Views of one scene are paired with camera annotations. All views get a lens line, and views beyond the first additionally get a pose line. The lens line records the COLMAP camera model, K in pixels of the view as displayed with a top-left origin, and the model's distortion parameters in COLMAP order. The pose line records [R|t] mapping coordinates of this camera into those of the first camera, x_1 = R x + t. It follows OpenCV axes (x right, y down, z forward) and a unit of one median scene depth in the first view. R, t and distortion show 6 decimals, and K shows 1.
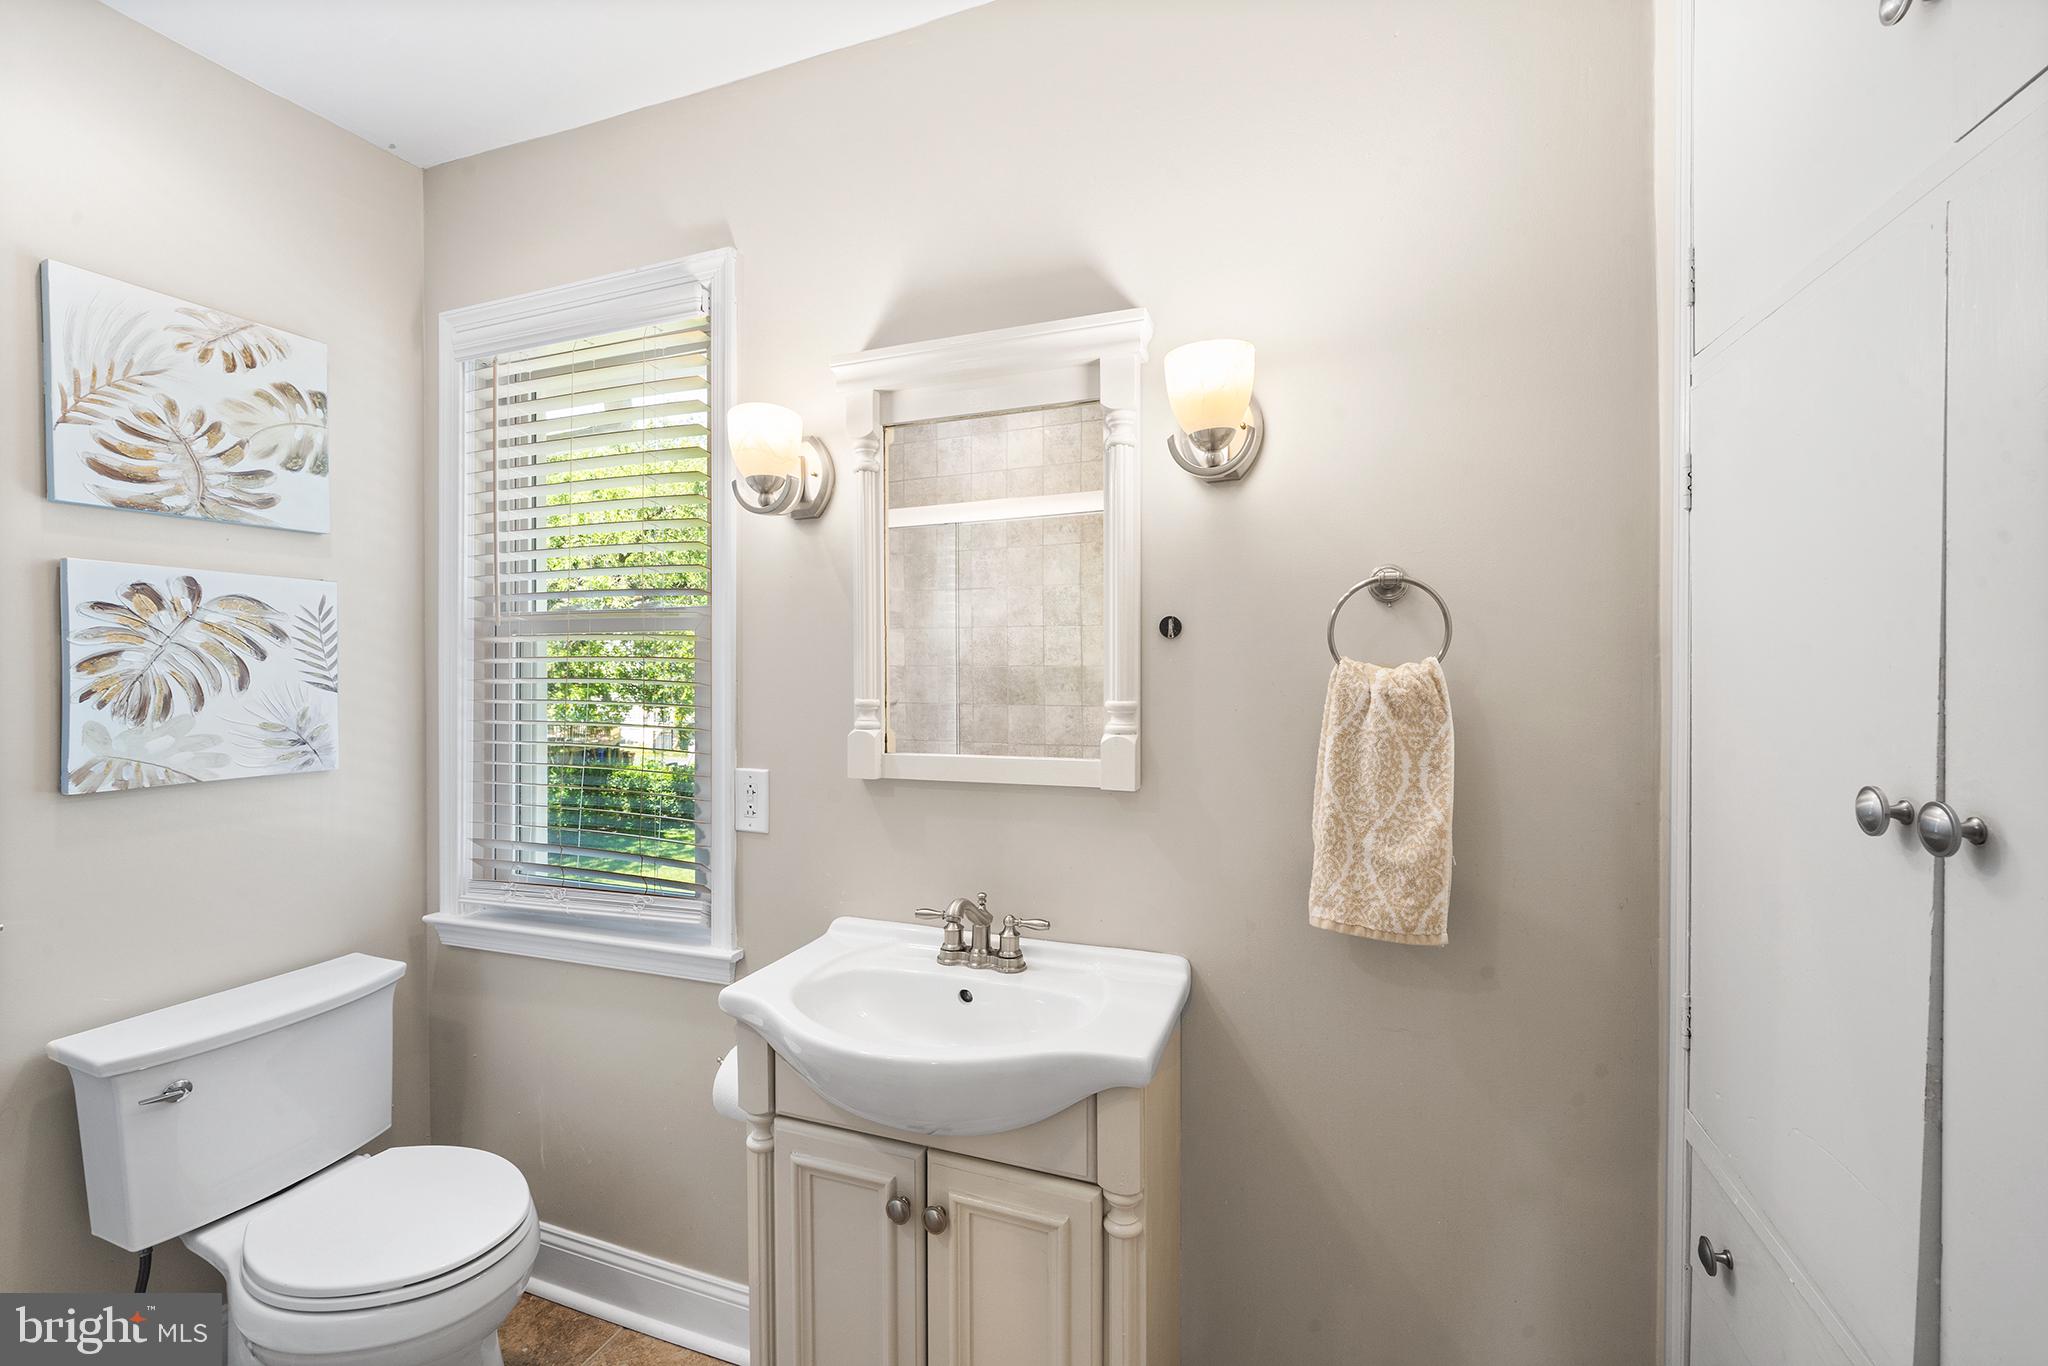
lens RADIAL K [[817.4, 0, 1030.3], [0, 817.4, 676.6], [0, 0, 1]] dist [-0.001361, -0.001099]
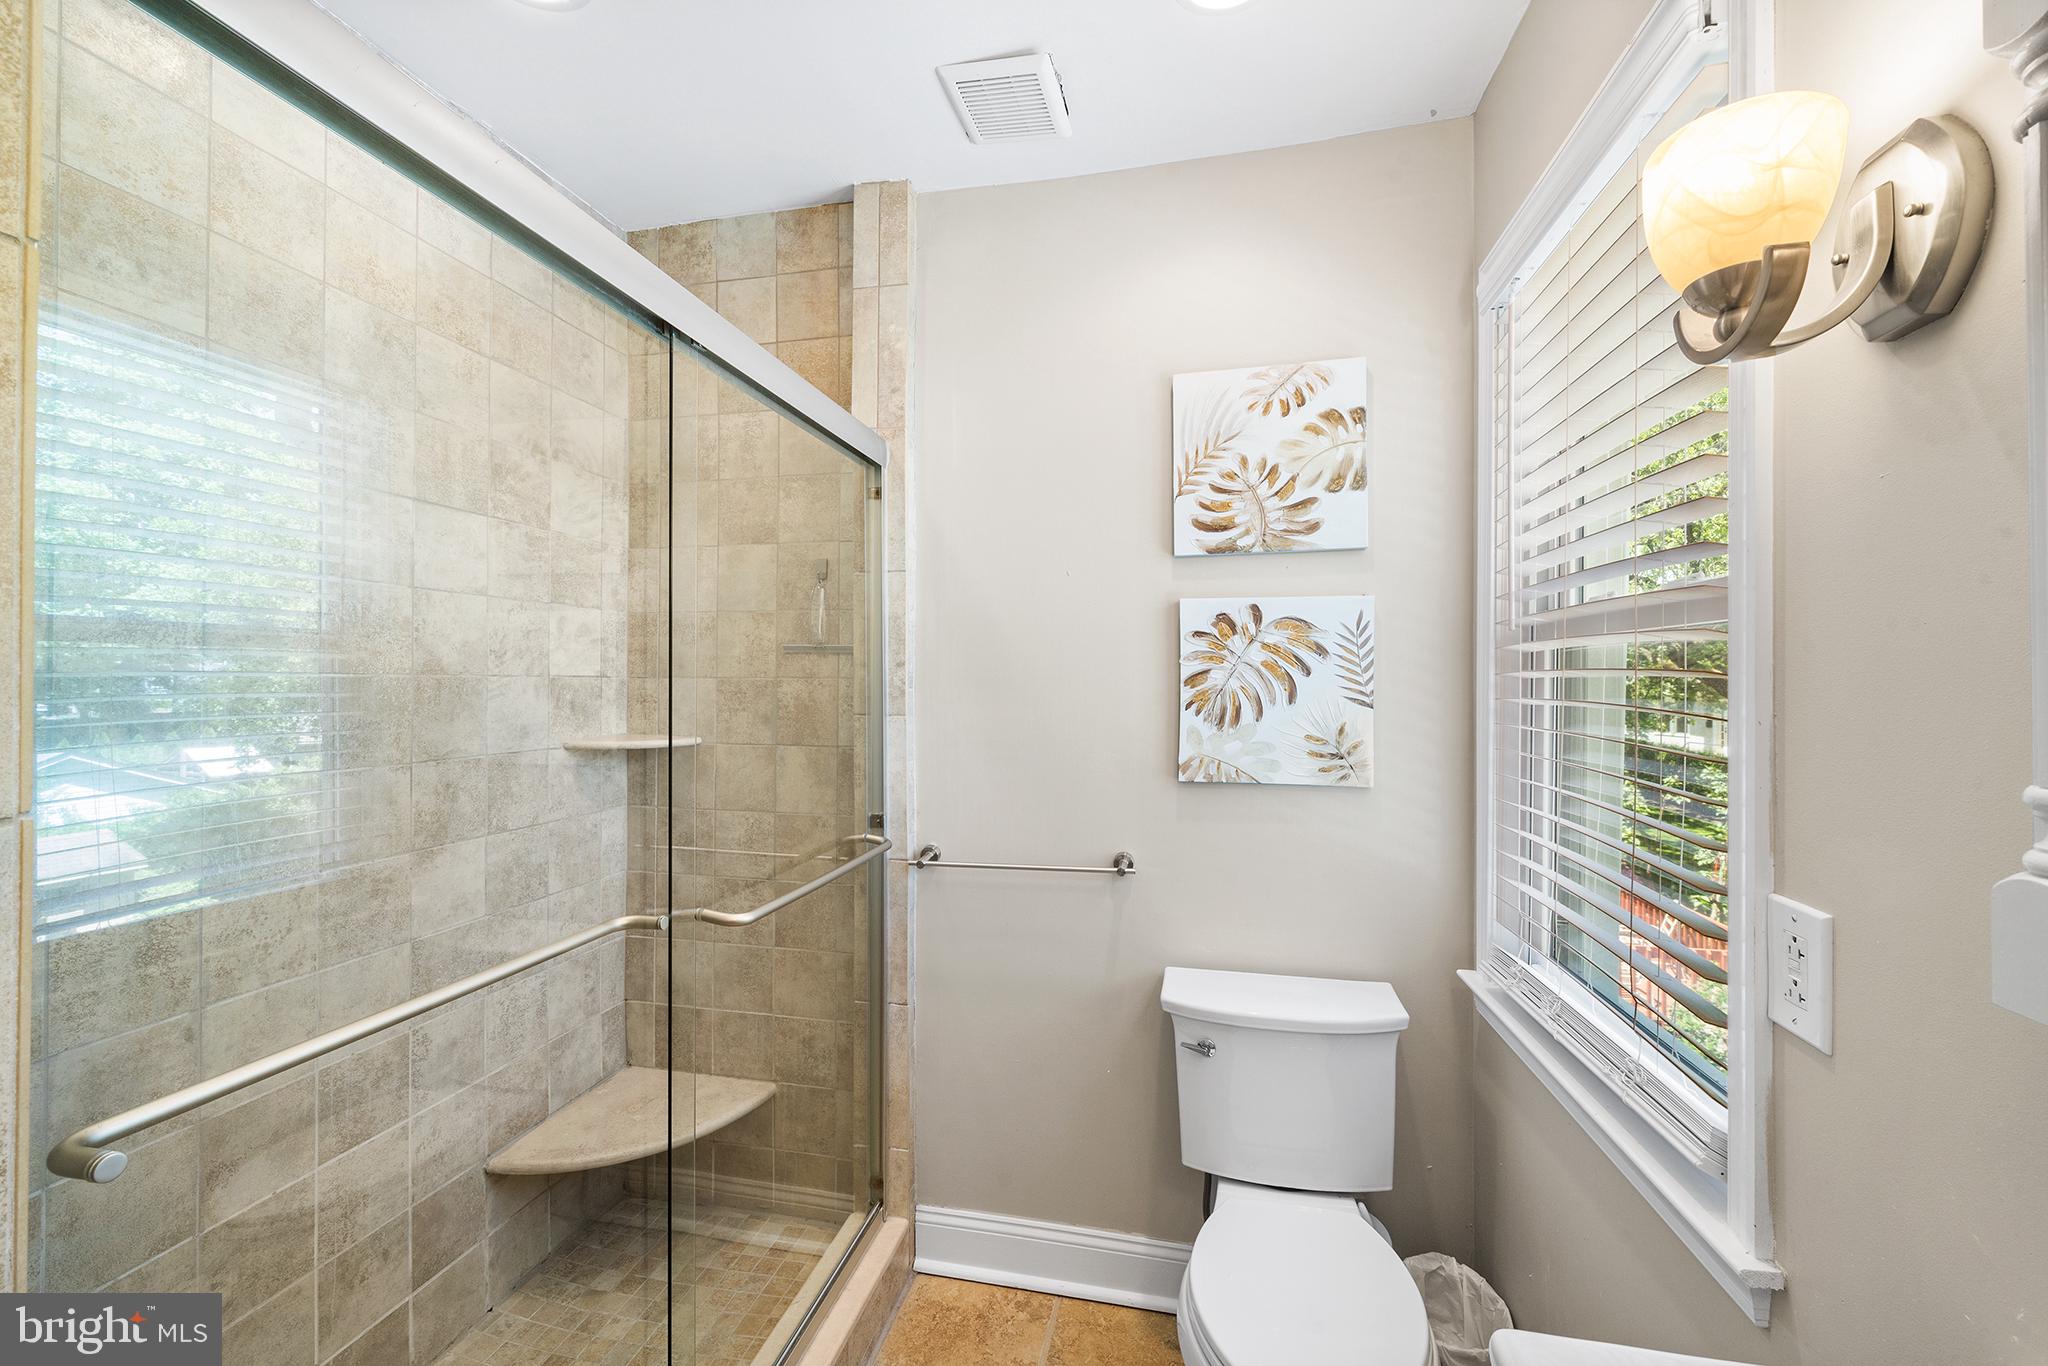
lens RADIAL K [[817.4, 0, 1027.9], [0, 817.4, 673.6], [0, 0, 1]] dist [-0.001361, -0.001099]
pose [[0.144287, -0.005386, -0.989521, 0.065377], [-0.008687, 0.999940, -0.006709, -0.013830], [0.989498, 0.009564, 0.144232, 0.507932]]
